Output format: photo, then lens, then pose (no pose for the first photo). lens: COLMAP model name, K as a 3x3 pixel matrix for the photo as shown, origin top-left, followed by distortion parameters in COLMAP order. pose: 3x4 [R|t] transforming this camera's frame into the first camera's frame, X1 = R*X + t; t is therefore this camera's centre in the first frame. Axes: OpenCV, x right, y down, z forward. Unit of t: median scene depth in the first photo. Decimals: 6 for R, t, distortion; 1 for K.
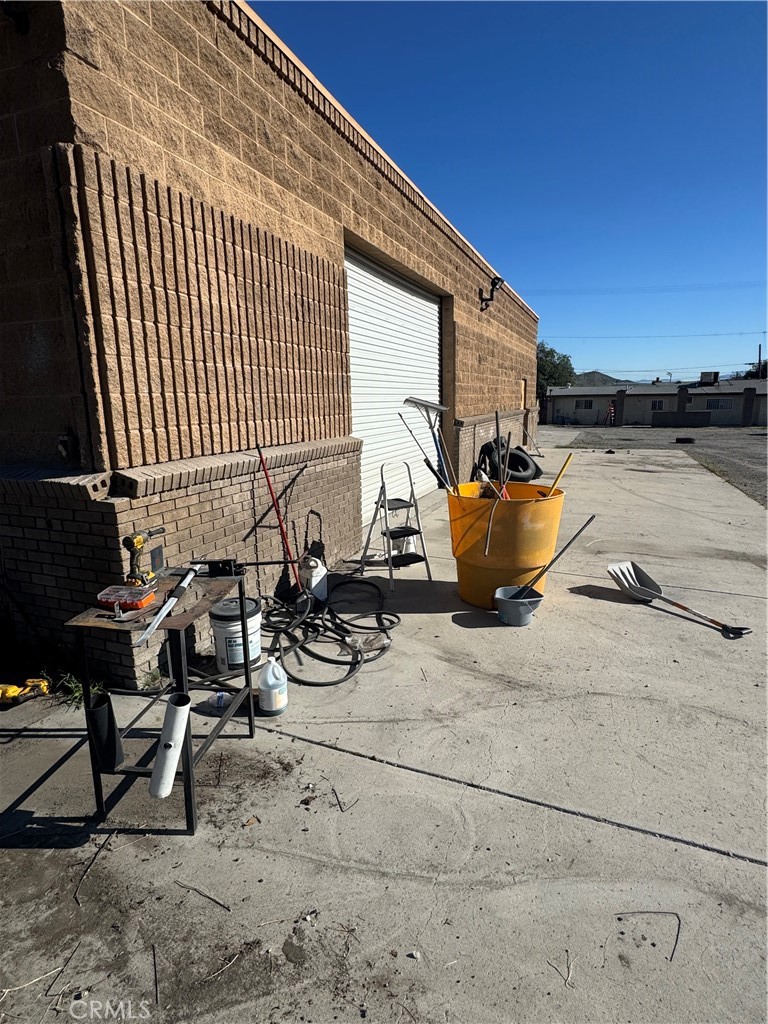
lens RADIAL K [[548.7, 0, 384.2], [0, 548.7, 515.8], [0, 0, 1]] dist [-0.002903, 0.000370]
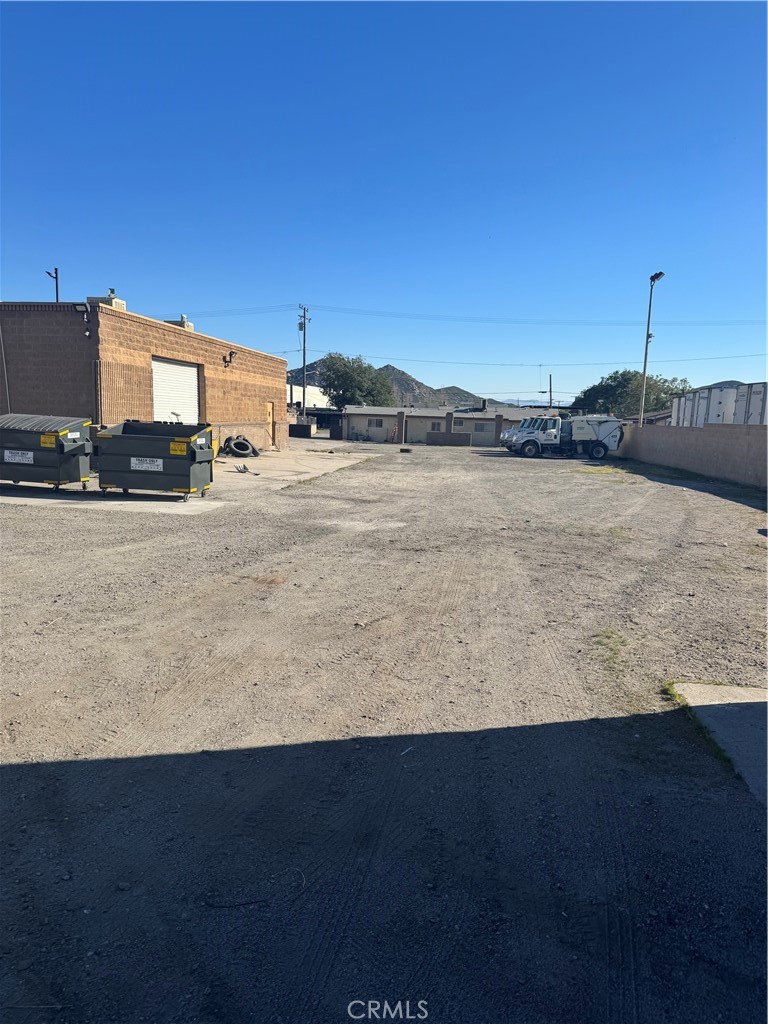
lens RADIAL K [[703.7, 0, 388.3], [0, 703.7, 511.3], [0, 0, 1]] dist [0.064534, -0.000378]
pose [[0.961789, 0.007918, 0.273678, 0.207742], [0.011376, 0.997563, -0.068841, 1.130183], [-0.273556, 0.069324, 0.959355, -5.569152]]
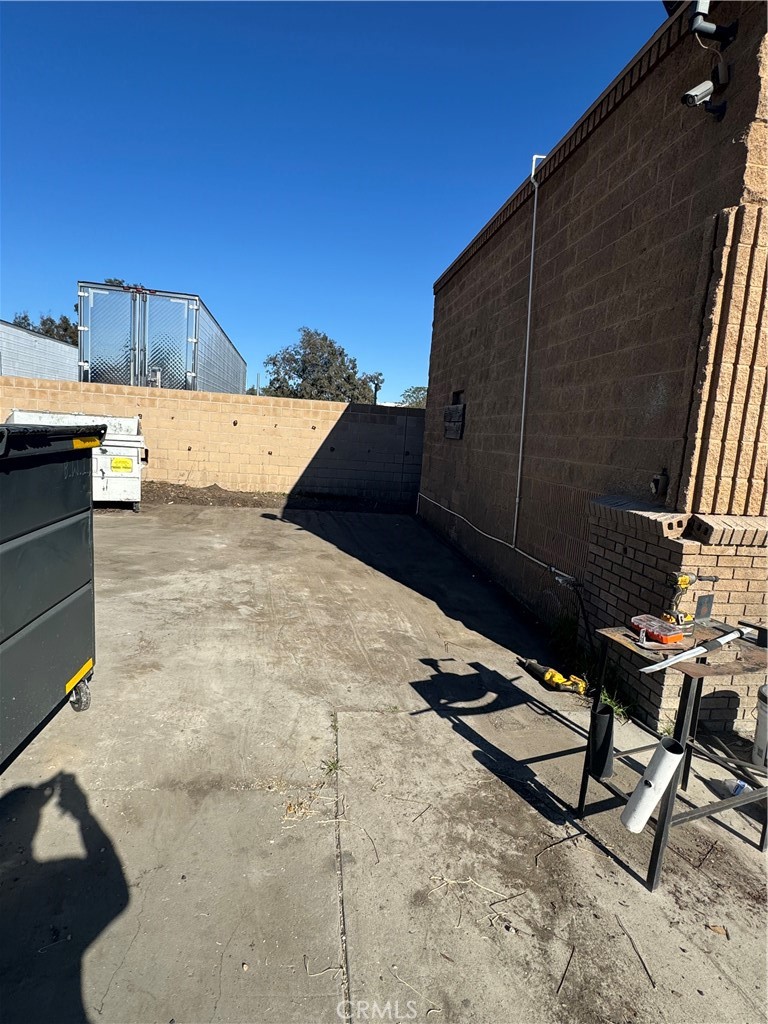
lens RADIAL K [[548.7, 0, 388.4], [0, 548.7, 515.7], [0, 0, 1]] dist [-0.002903, 0.000370]
pose [[0.505610, 0.176019, -0.844616, 0.080610], [-0.252654, 0.966258, 0.050124, 0.013317], [0.824939, 0.188052, 0.533021, -0.005255]]
